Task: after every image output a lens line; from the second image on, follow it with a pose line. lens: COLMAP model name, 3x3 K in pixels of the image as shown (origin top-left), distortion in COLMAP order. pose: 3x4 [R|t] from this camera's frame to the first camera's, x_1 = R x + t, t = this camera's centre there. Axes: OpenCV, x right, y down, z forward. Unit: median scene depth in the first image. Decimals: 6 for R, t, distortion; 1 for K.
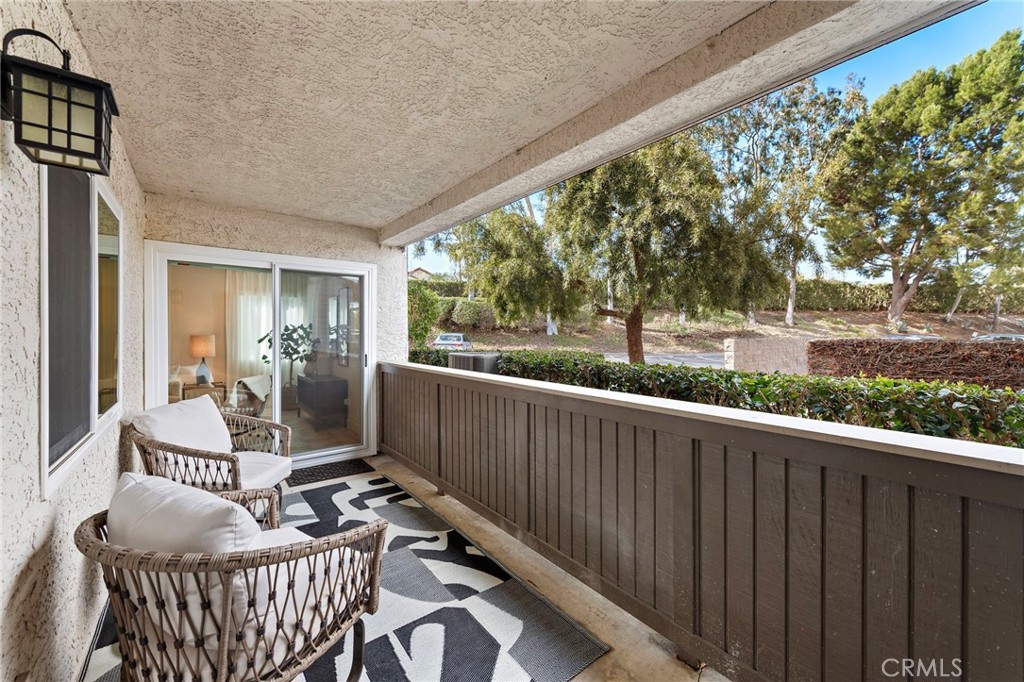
lens RADIAL K [[407.2, 0, 513.5], [0, 407.2, 336.5], [0, 0, 1]] dist [0.017189, -0.000109]
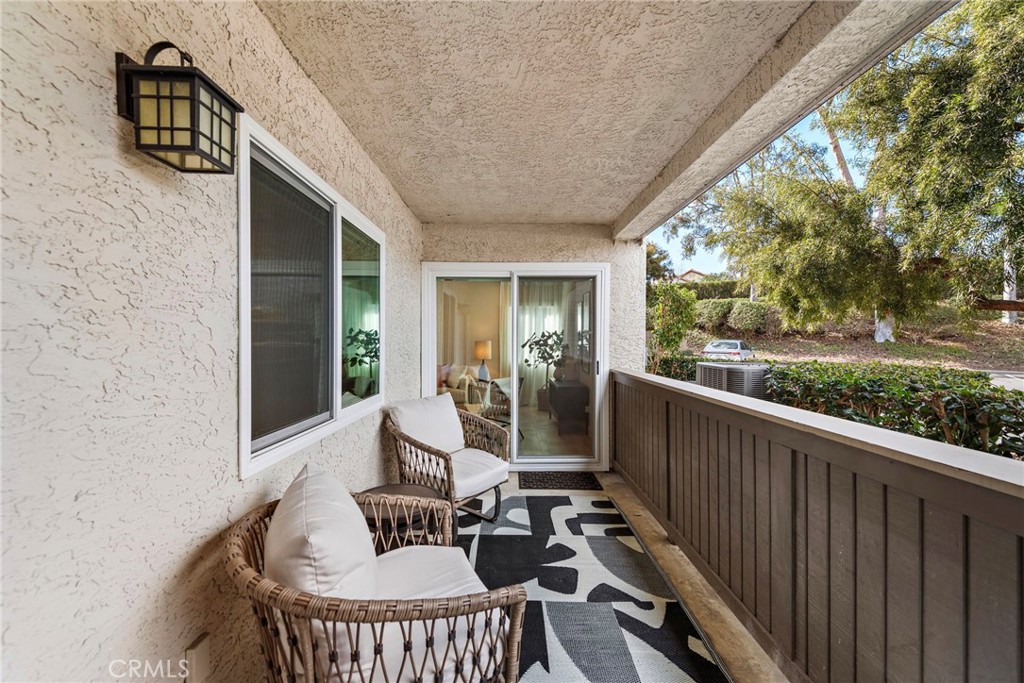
lens RADIAL K [[406.5, 0, 512.9], [0, 406.5, 345.5], [0, 0, 1]] dist [0.019682, -0.005663]
pose [[0.799820, 0.006865, -0.600201, 0.044504], [-0.004274, 0.999974, 0.005743, 0.004760], [0.600225, -0.002028, 0.799829, 0.172545]]
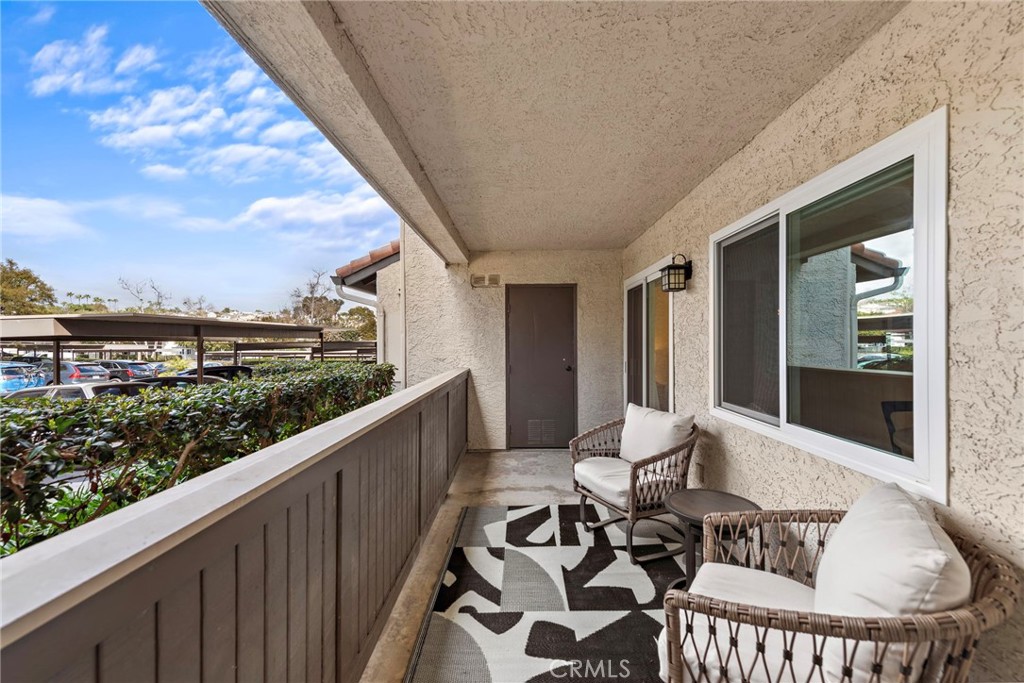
lens RADIAL K [[407.2, 0, 513.5], [0, 407.2, 337.0], [0, 0, 1]] dist [0.017189, -0.000109]
pose [[-0.782728, 0.007153, 0.622322, -0.544941], [0.006587, 0.999973, -0.003209, -0.014099], [-0.622329, 0.001588, -0.782755, 1.121279]]
